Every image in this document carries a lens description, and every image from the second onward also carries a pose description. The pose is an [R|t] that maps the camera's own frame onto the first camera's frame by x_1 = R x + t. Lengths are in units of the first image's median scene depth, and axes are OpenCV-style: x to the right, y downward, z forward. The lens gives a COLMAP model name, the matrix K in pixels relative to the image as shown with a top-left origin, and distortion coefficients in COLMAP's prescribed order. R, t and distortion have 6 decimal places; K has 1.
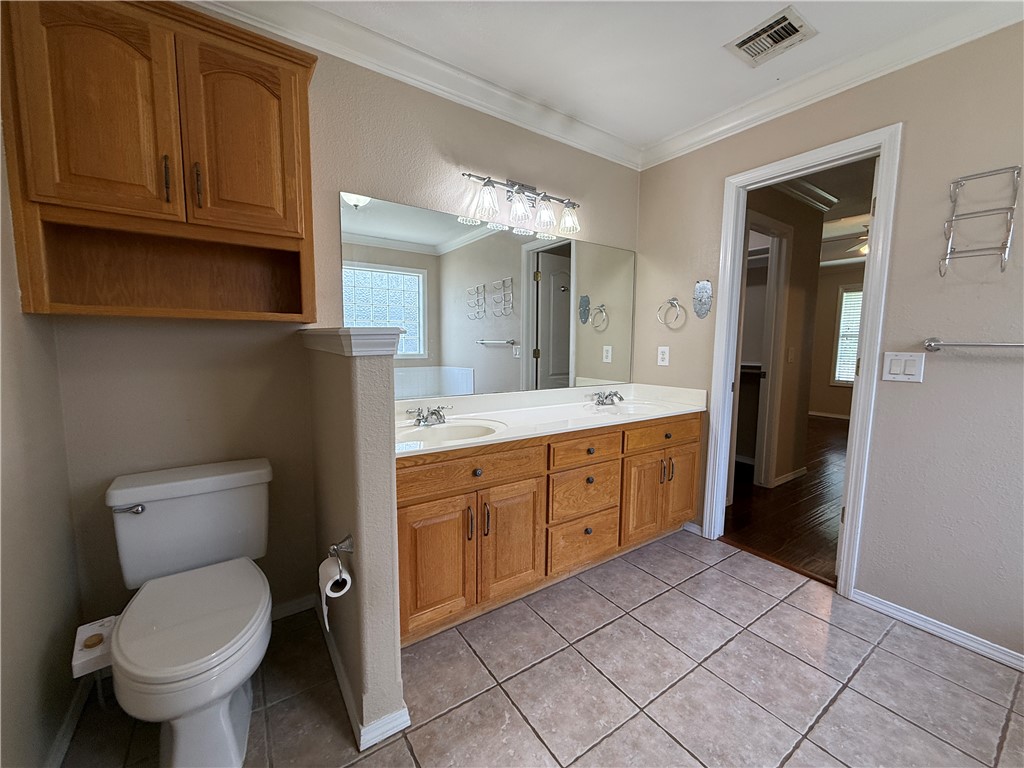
lens RADIAL K [[408.0, 0, 514.1], [0, 408.0, 383.0], [0, 0, 1]] dist [-0.004827, 0.000800]
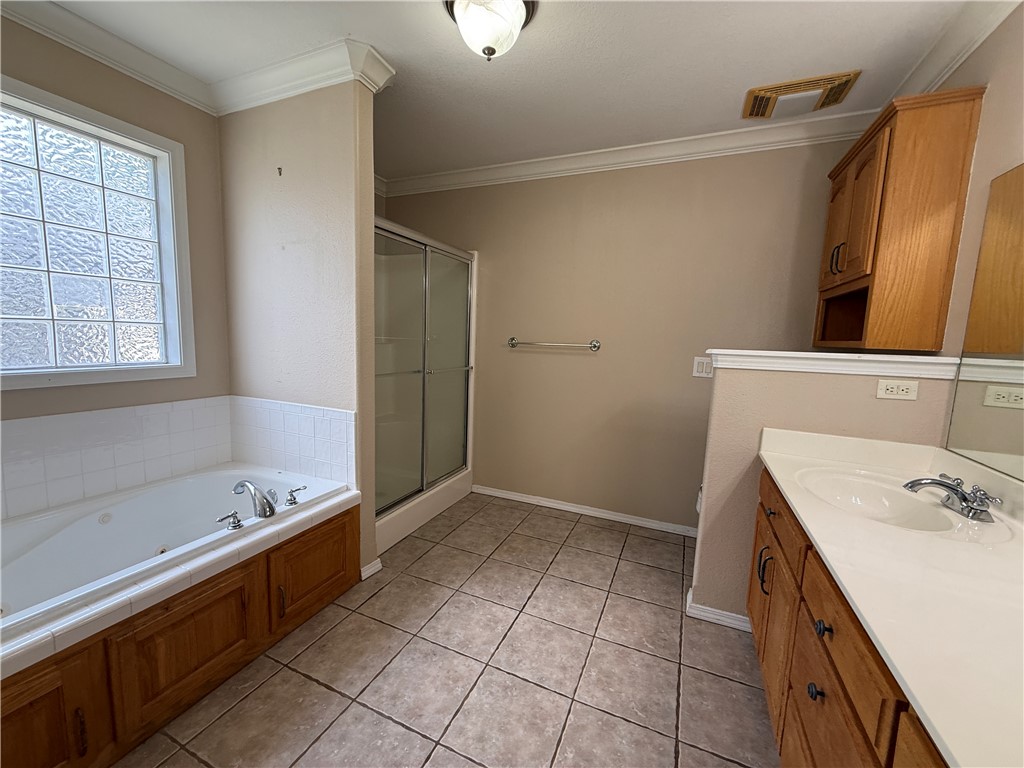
lens RADIAL K [[408.0, 0, 511.5], [0, 408.0, 383.4], [0, 0, 1]] dist [-0.004827, 0.000800]
pose [[-0.849567, 0.027533, -0.526762, 1.028249], [-0.092657, 0.975319, 0.200417, -0.224445], [0.519279, 0.219076, -0.826048, 1.670892]]
